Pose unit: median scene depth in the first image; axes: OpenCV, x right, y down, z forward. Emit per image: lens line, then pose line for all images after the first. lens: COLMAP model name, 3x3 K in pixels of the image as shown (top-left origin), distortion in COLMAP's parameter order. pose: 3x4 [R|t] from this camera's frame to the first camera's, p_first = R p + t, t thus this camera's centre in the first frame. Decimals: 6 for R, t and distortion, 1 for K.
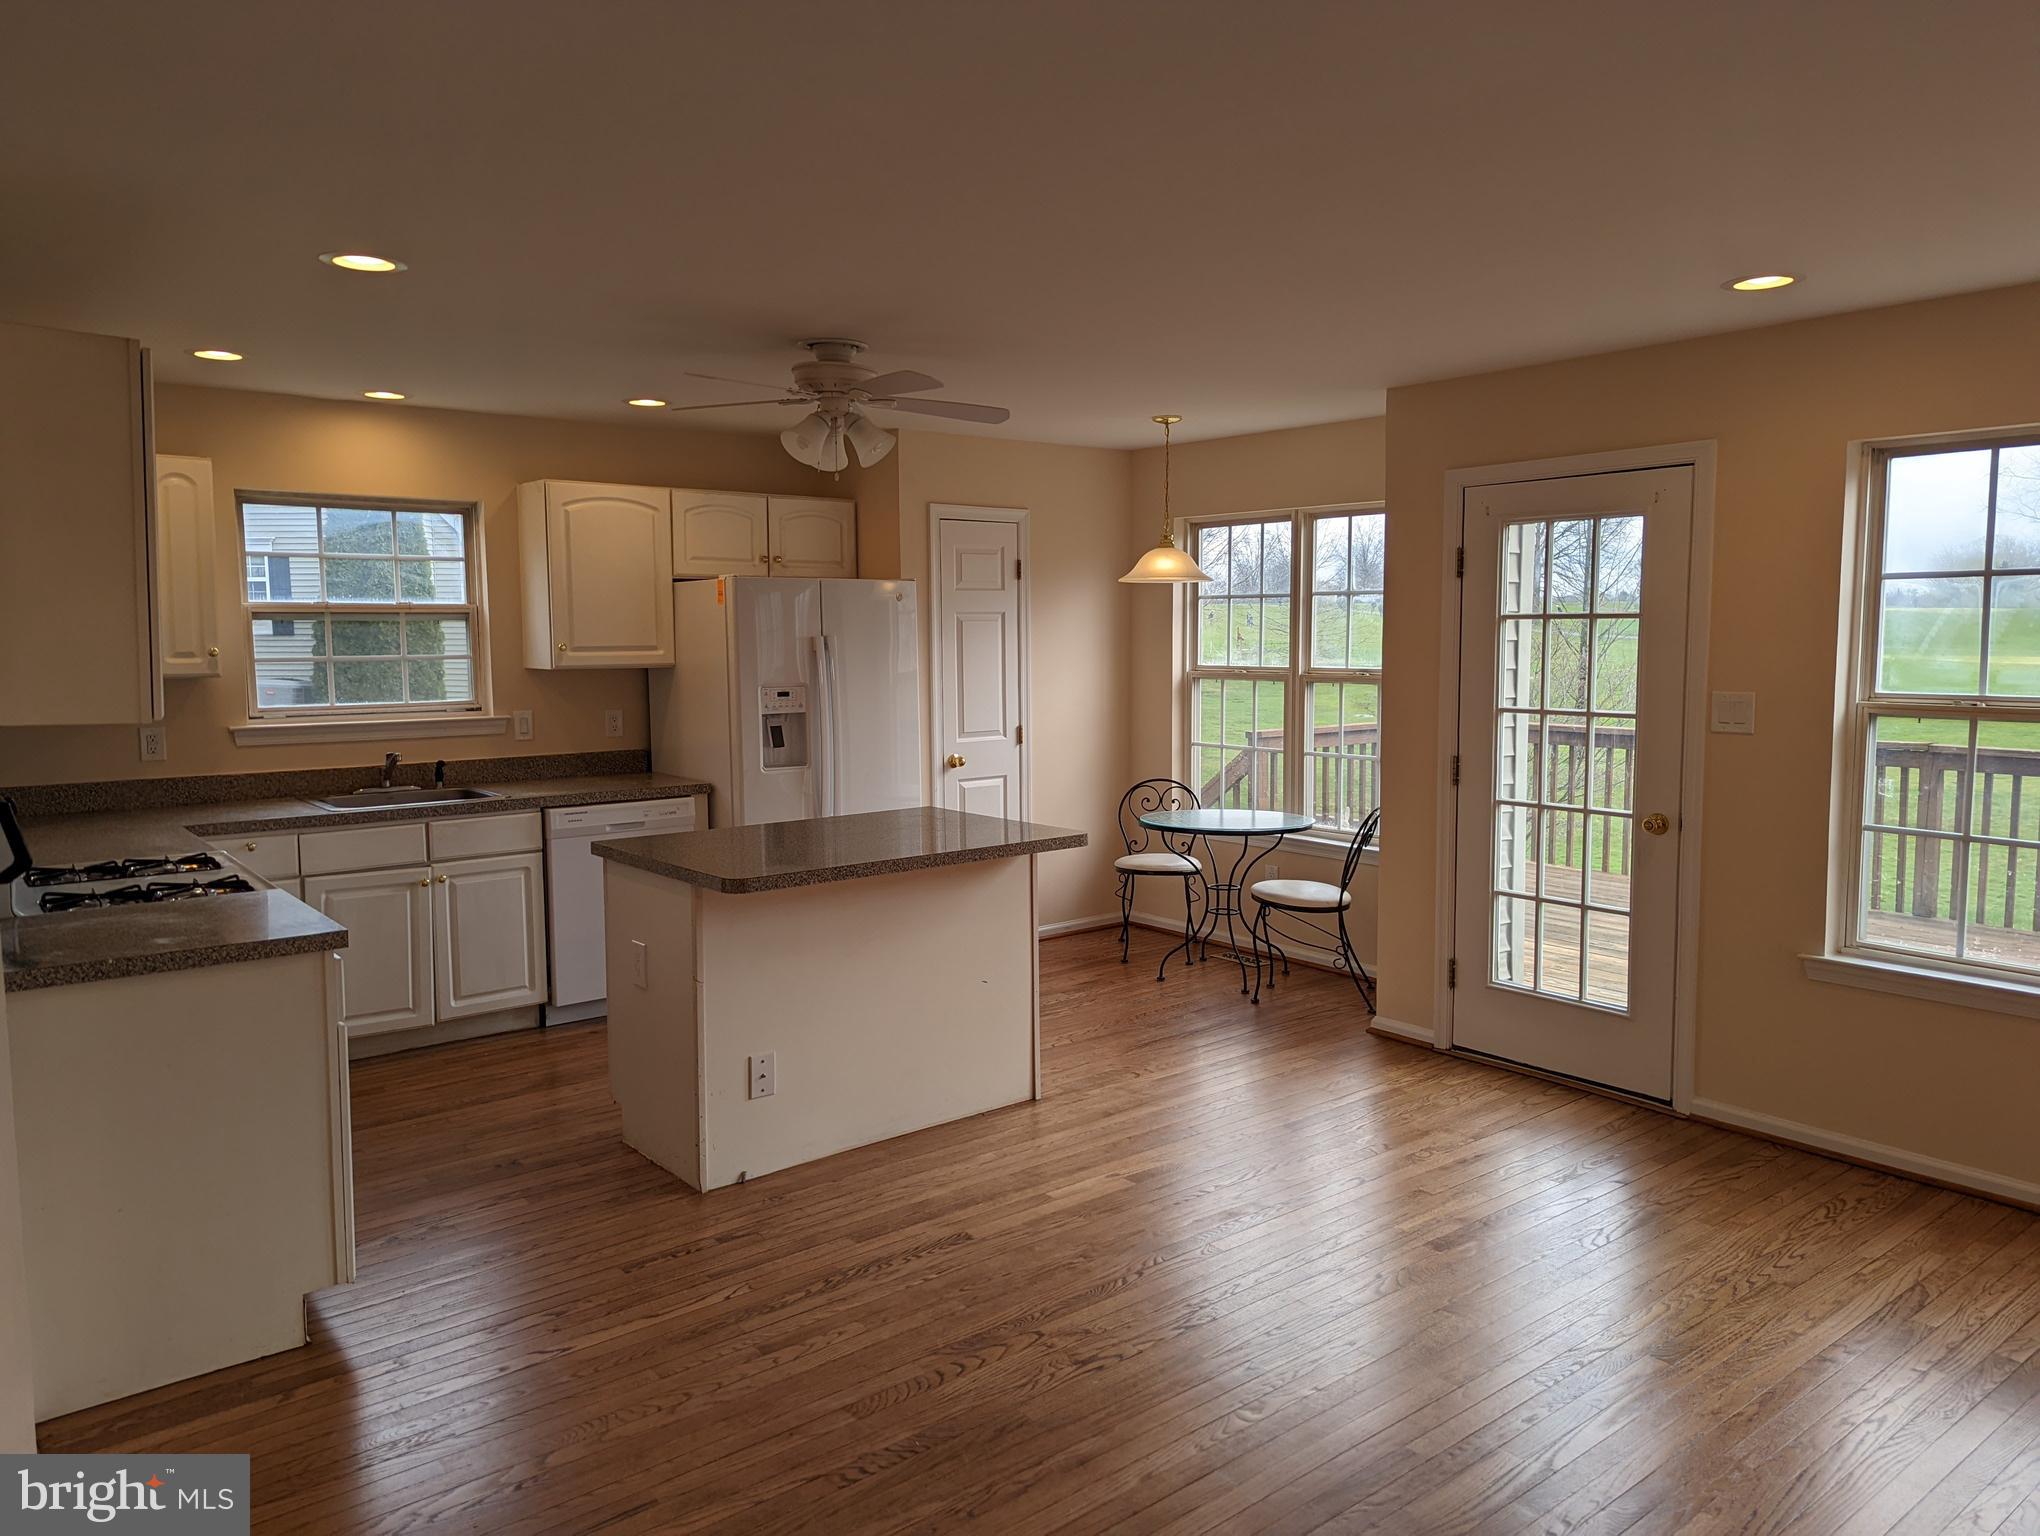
lens RADIAL K [[1419.3, 0, 1037.7], [0, 1419.3, 749.8], [0, 0, 1]] dist [0.058547, -0.053640]
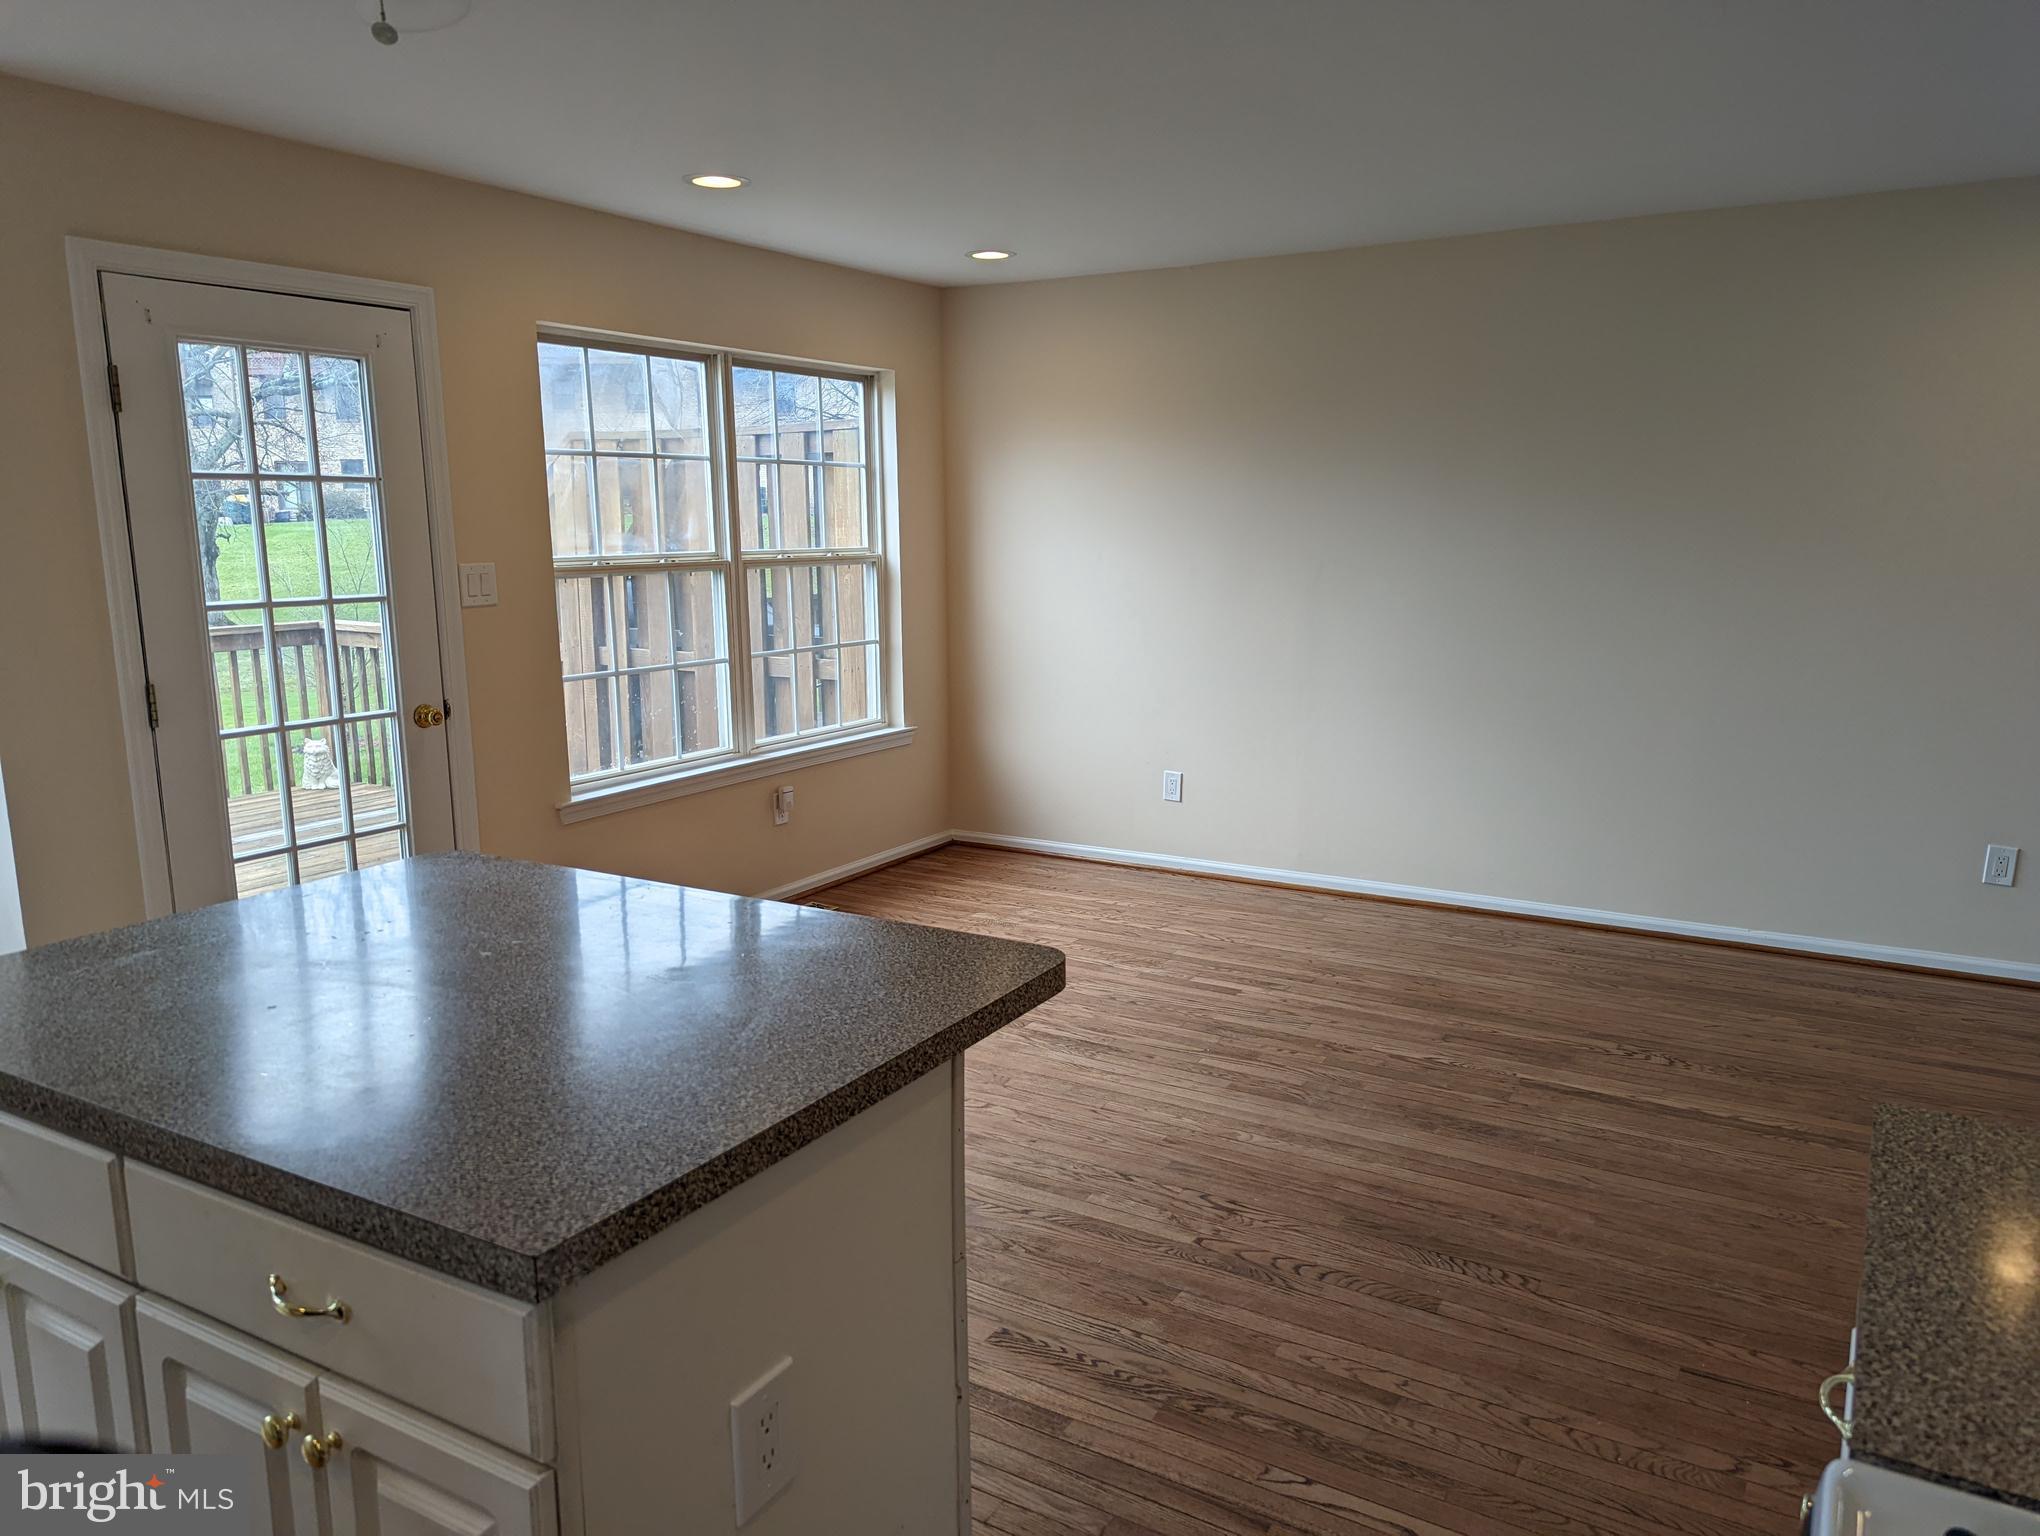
lens RADIAL K [[1422.2, 0, 1020.0], [0, 1422.2, 768.0], [0, 0, 1]] dist [0.056611, -0.042243]
pose [[-0.336710, -0.161679, 0.927624, -0.528335], [0.085264, 0.975866, 0.201036, -0.064610], [-0.937740, 0.146784, -0.314798, 0.917816]]
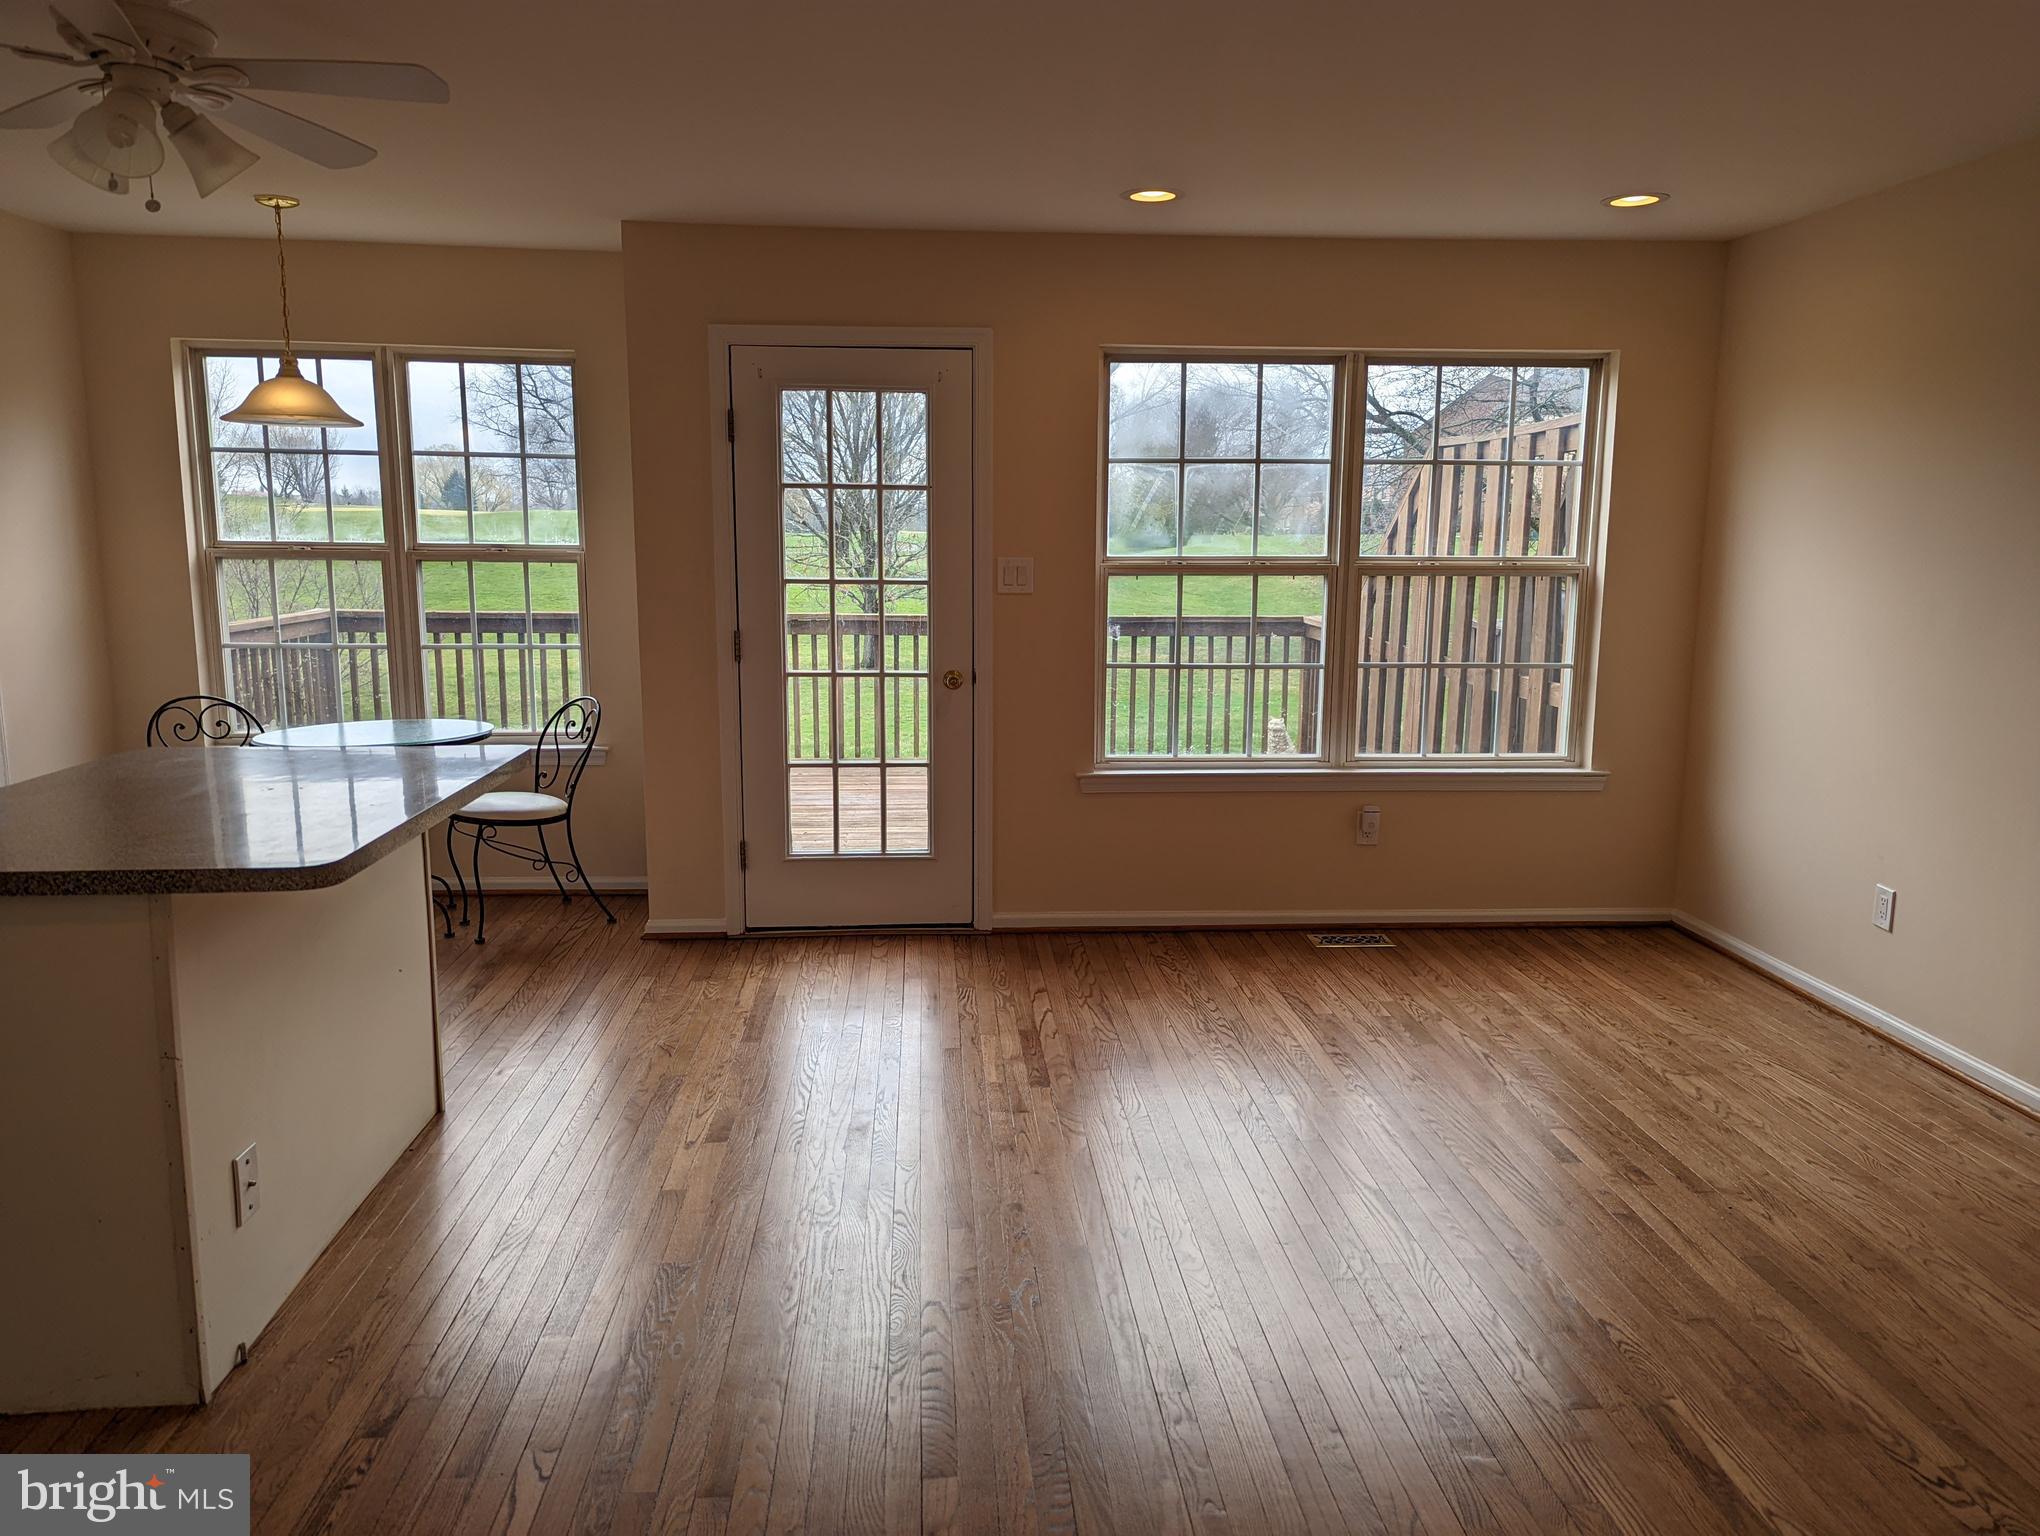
lens RADIAL K [[1419.3, 0, 1037.7], [0, 1419.3, 749.8], [0, 0, 1]] dist [0.058547, -0.053640]
pose [[0.571561, -0.120381, 0.811681, -0.416238], [0.059722, 0.992660, 0.105167, -0.005650], [-0.818383, -0.011634, 0.574555, 0.310678]]
